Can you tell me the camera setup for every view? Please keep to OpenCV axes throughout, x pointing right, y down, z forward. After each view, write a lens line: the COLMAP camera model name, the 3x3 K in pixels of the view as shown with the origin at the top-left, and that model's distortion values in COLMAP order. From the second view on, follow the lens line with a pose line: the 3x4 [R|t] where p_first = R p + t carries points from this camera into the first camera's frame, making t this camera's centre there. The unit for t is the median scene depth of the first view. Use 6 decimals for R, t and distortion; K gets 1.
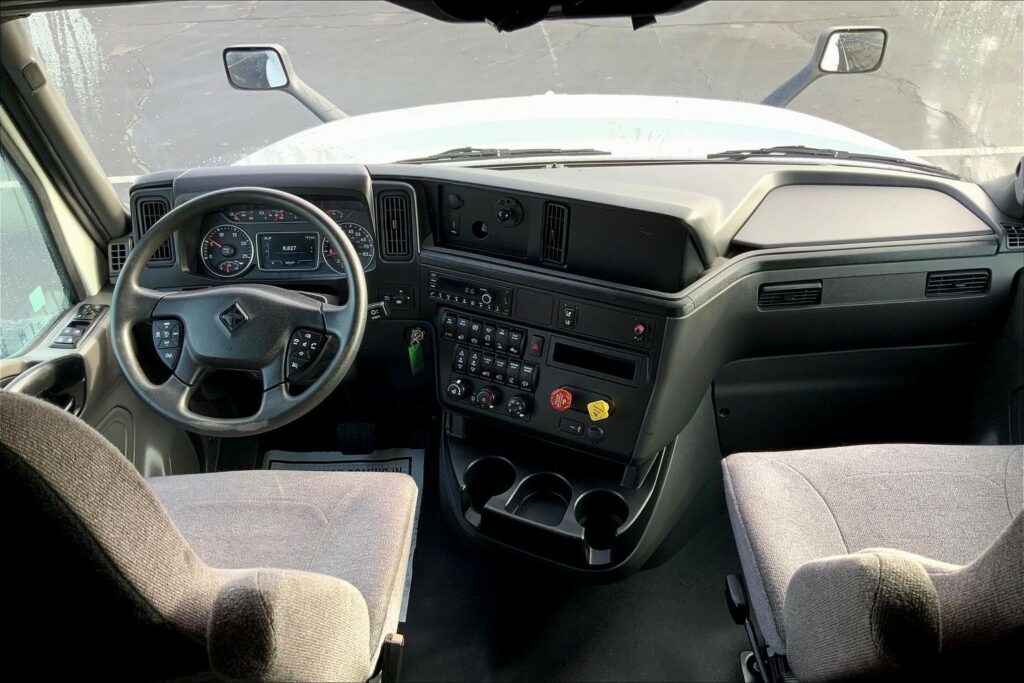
lens RADIAL K [[846.0, 0, 512.0], [0, 846.0, 341.5], [0, 0, 1]] dist [0.129236, -0.261212]
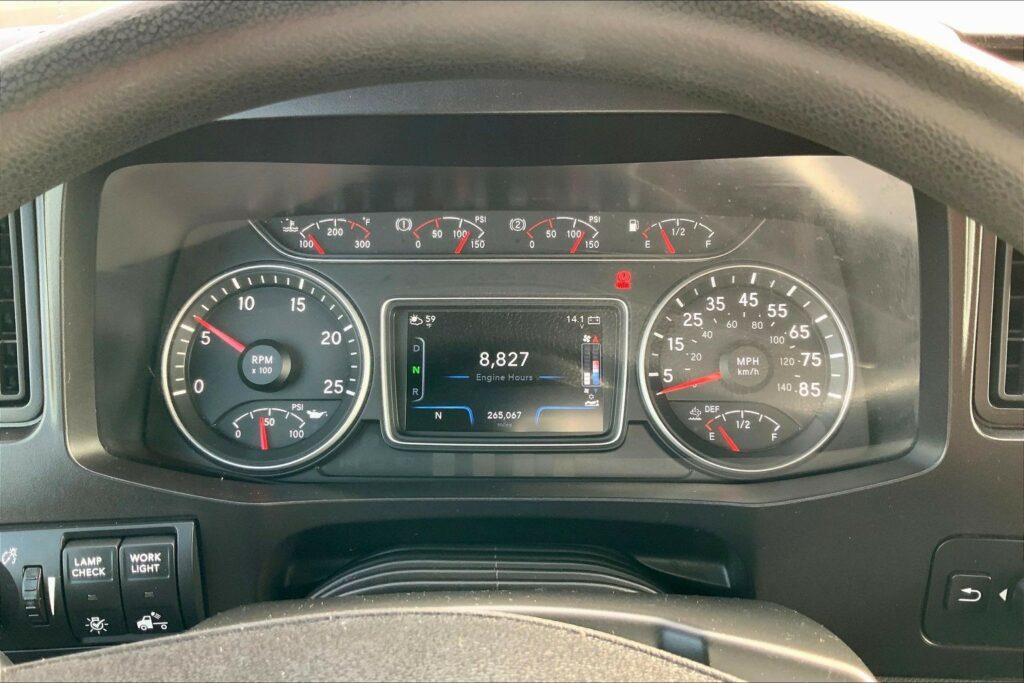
lens RADIAL K [[846.0, 0, 512.0], [0, 846.0, 341.5], [0, 0, 1]] dist [0.129236, -0.261212]
pose [[0.999674, 0.023545, 0.009865, -0.283217], [-0.022372, 0.994143, -0.105733, -0.095009], [-0.012297, 0.105478, 0.994346, 0.805756]]
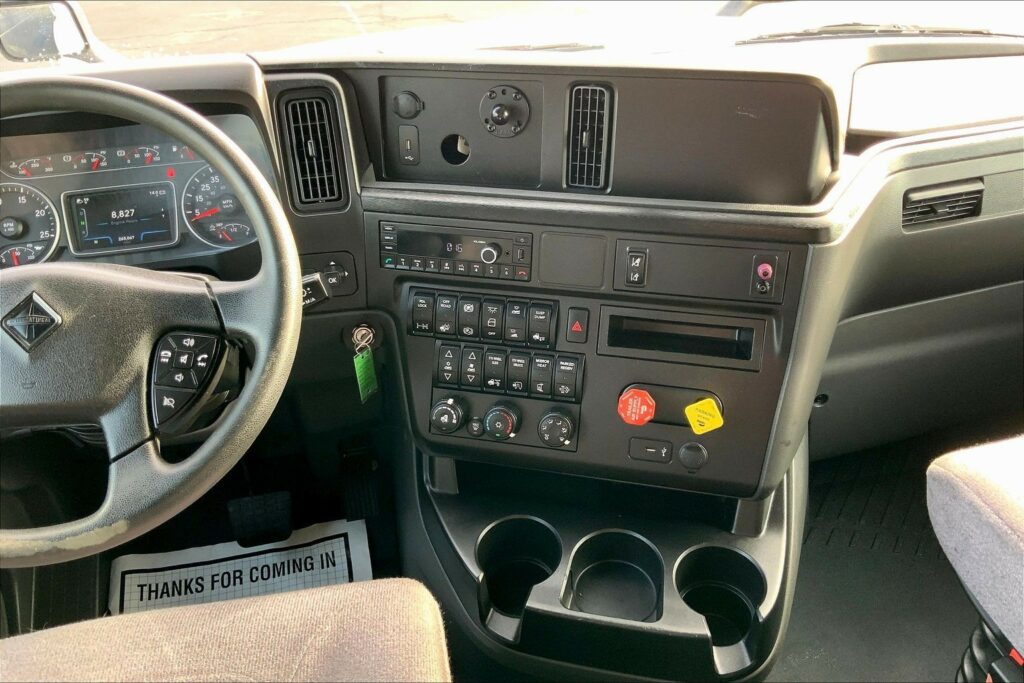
lens RADIAL K [[846.0, 0, 512.0], [0, 846.0, 341.5], [0, 0, 1]] dist [0.129236, -0.261212]
pose [[0.975860, -0.113809, 0.186399, -0.130821], [0.120781, 0.992327, -0.026449, 0.027100], [-0.181958, 0.048324, 0.982118, 0.409971]]
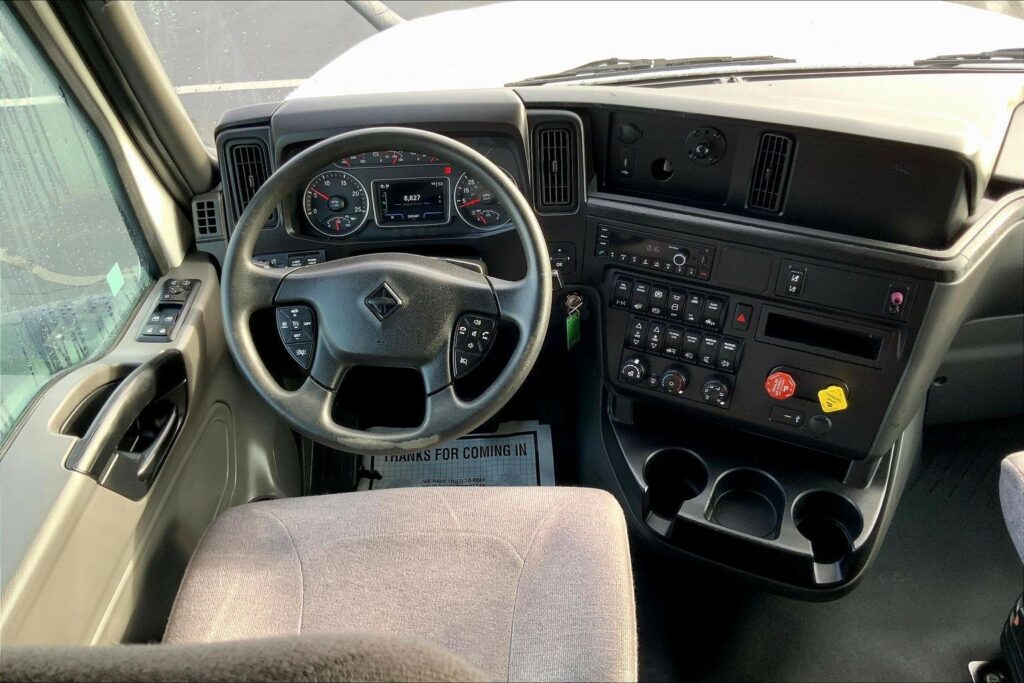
lens RADIAL K [[846.0, 0, 512.0], [0, 846.0, 341.5], [0, 0, 1]] dist [0.129236, -0.261212]
pose [[0.999463, -0.030821, 0.011129, -0.195299], [0.029361, 0.993101, 0.113526, -0.068696], [-0.014551, -0.113139, 0.993473, 0.204543]]
